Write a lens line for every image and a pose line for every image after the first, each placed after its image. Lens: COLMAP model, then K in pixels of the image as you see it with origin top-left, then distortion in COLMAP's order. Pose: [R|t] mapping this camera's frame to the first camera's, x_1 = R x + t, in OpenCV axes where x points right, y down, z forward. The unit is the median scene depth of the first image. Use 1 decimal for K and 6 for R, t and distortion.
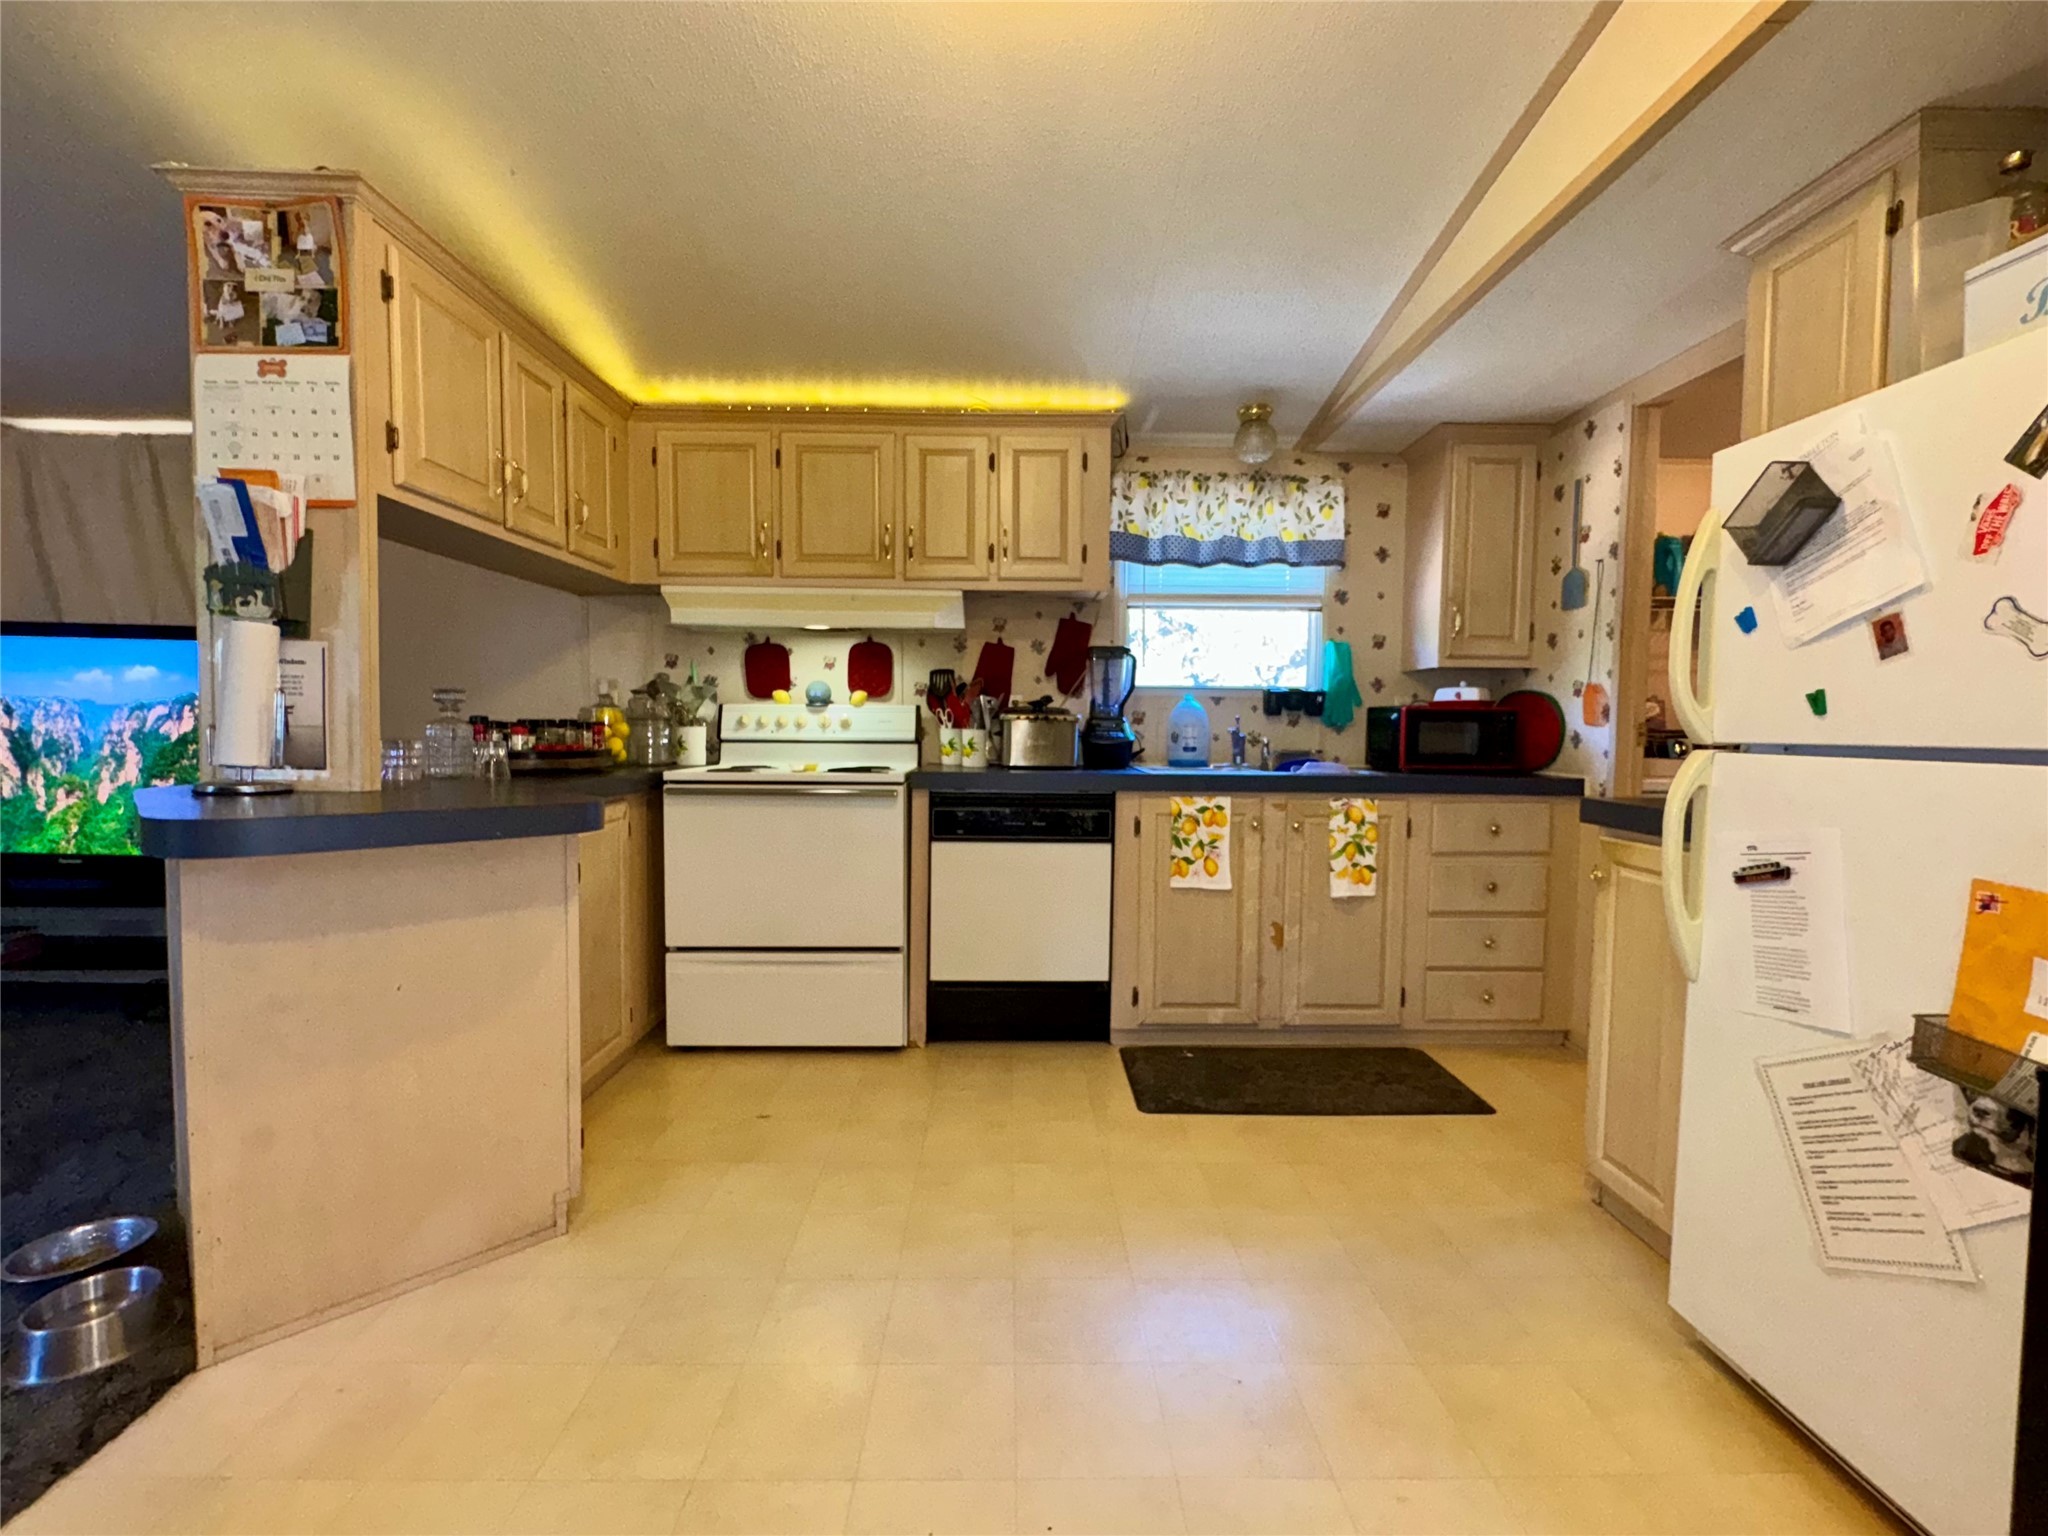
lens RADIAL K [[893.9, 0, 1030.9], [0, 893.9, 764.2], [0, 0, 1]] dist [0.000730, 0.000009]
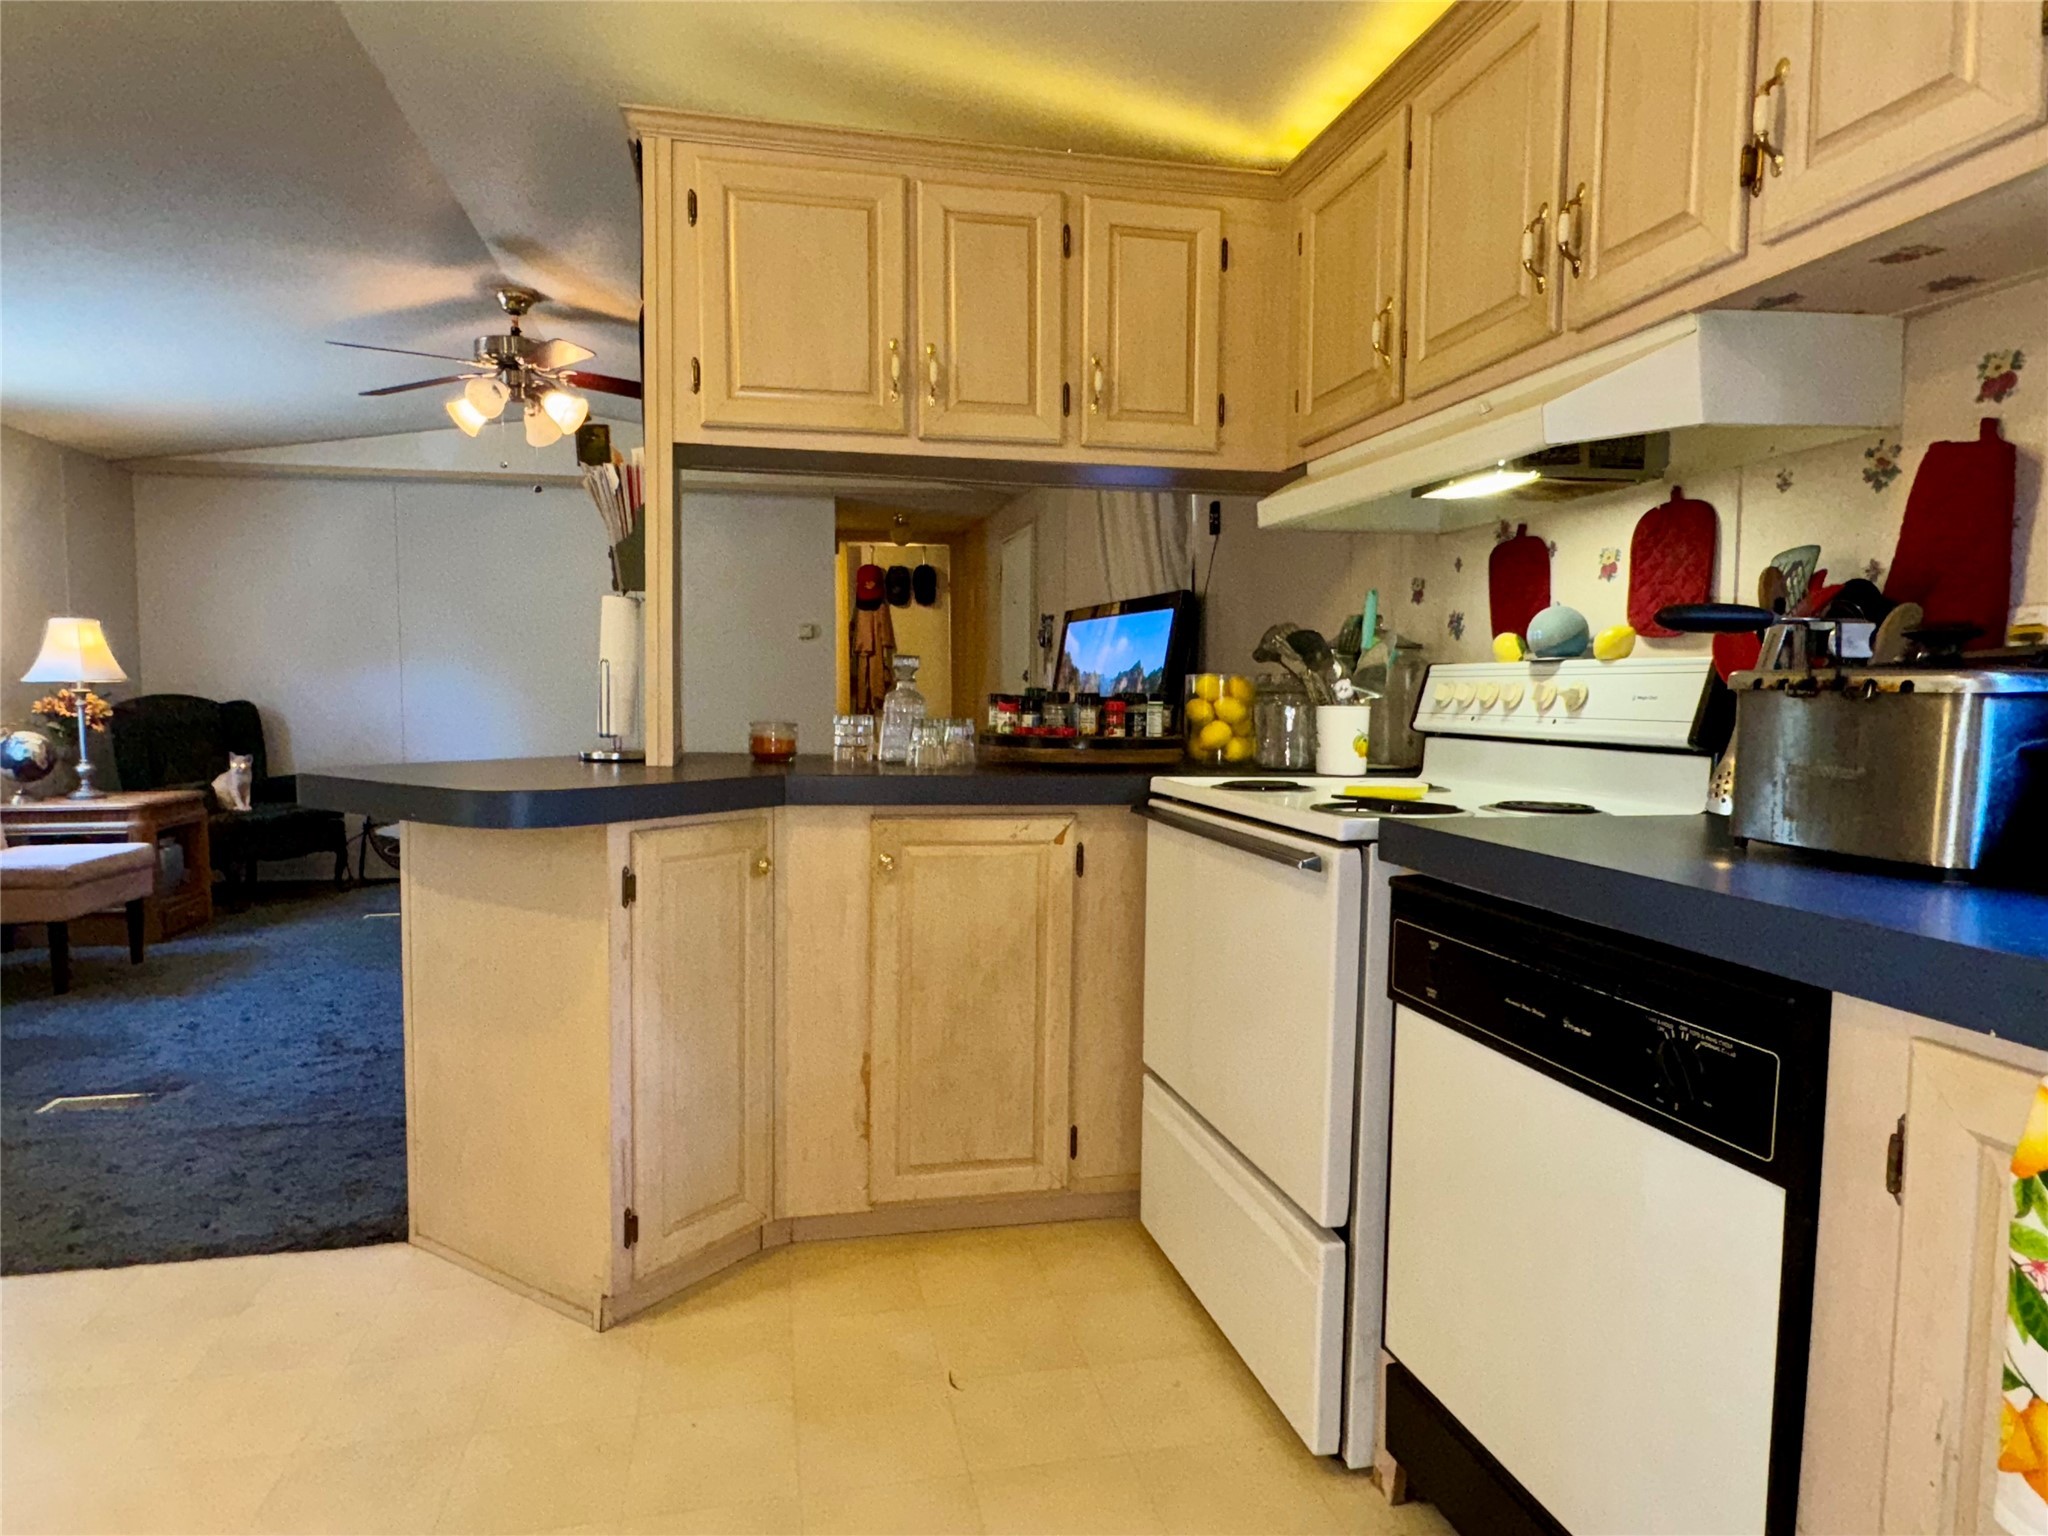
lens RADIAL K [[1226.7, 0, 1016.3], [0, 1226.7, 779.1], [0, 0, 1]] dist [-0.004896, 0.000097]
pose [[0.188712, 0.064065, -0.979940, 0.375291], [-0.054370, 0.997021, 0.054712, -0.030754], [0.980526, 0.042955, 0.191633, 0.726116]]
